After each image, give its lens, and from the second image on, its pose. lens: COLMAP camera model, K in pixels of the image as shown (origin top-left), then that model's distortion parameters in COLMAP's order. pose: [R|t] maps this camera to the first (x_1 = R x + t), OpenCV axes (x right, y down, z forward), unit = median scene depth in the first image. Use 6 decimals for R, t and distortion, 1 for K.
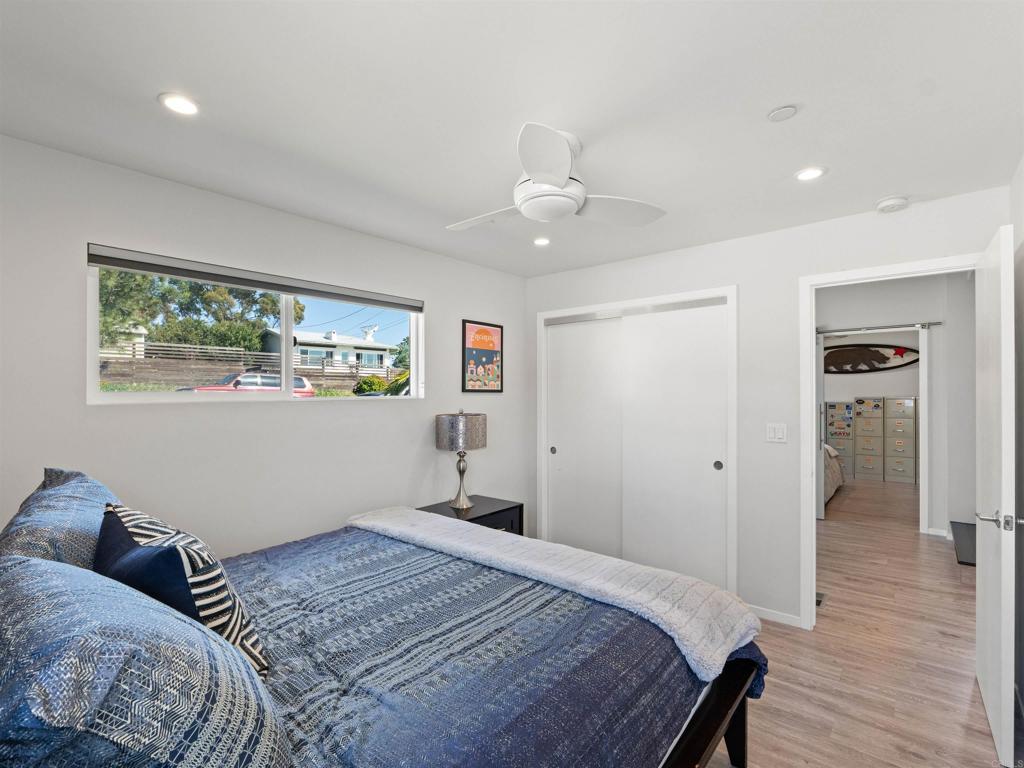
lens RADIAL K [[492.2, 0, 513.2], [0, 492.2, 390.2], [0, 0, 1]] dist [-0.006990, -0.000154]
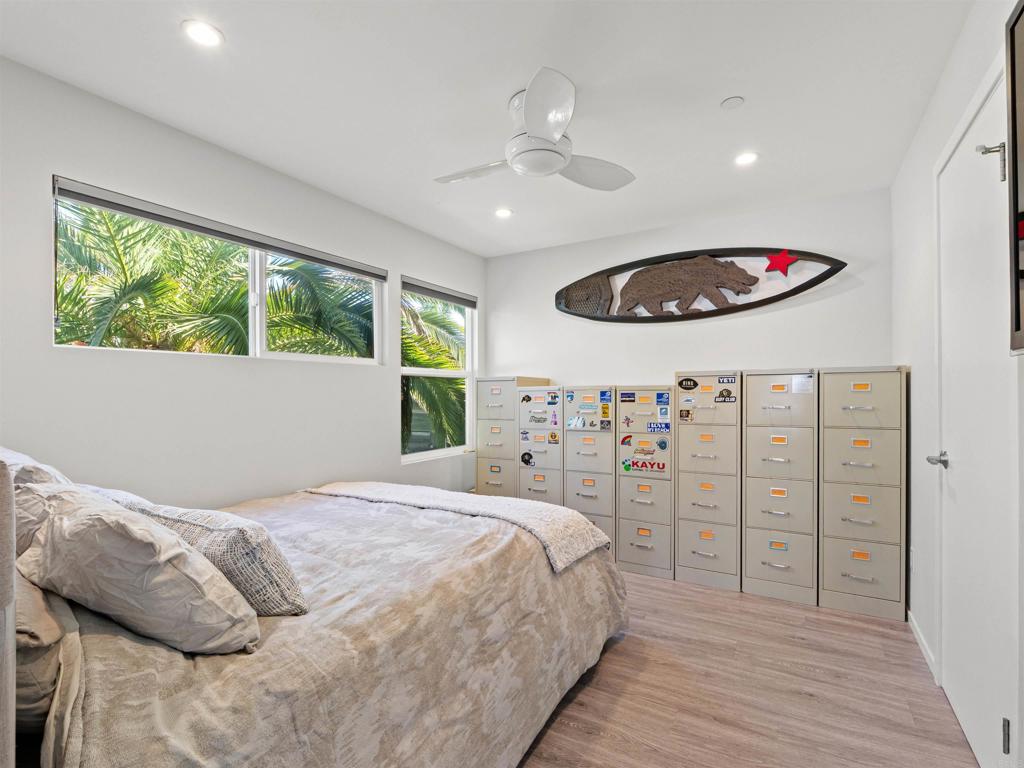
lens RADIAL K [[492.2, 0, 511.4], [0, 492.2, 390.6], [0, 0, 1]] dist [-0.006990, -0.000154]
pose [[0.989646, -0.005449, 0.143425, 0.502103], [0.005425, 0.999985, 0.000559, 0.027403], [-0.143426, 0.000225, 0.989661, 0.619290]]
